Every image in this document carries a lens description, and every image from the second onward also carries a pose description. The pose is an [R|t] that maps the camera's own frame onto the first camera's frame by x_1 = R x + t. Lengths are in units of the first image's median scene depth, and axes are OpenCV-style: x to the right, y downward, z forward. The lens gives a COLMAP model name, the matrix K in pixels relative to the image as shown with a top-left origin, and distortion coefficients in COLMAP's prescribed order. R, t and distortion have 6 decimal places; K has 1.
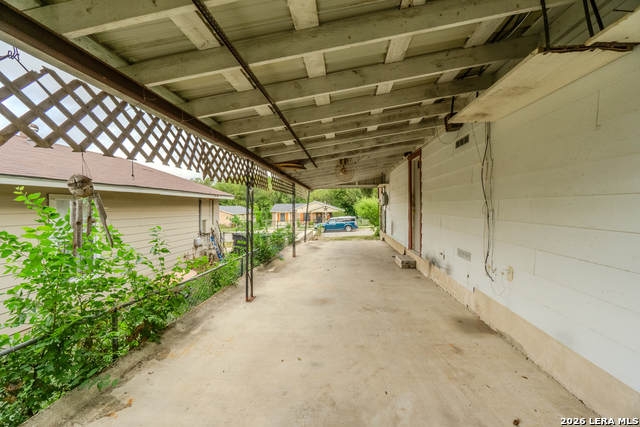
lens RADIAL K [[284.2, 0, 319.4], [0, 284.2, 210.7], [0, 0, 1]] dist [-0.000203, 0.000497]
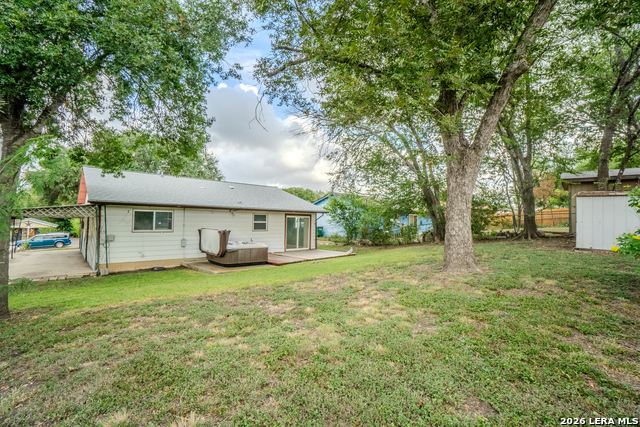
lens RADIAL K [[284.2, 0, 305.2], [0, 284.2, 215.6], [0, 0, 1]] dist [-0.000203, 0.000497]
pose [[0.696759, 0.031562, 0.716611, -0.071152], [-0.009595, 0.999352, -0.034686, -0.058450], [-0.717242, 0.017292, 0.696610, -1.304575]]
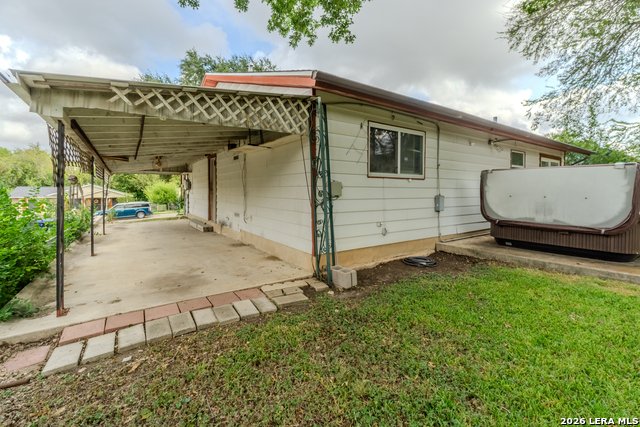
lens RADIAL K [[284.2, 0, 321.8], [0, 284.2, 193.1], [0, 0, 1]] dist [-0.000203, 0.000497]
pose [[0.773864, 0.001600, 0.633349, -0.099110], [0.004553, 0.999957, -0.008089, 0.007091], [-0.633335, 0.009144, 0.773824, -0.313182]]
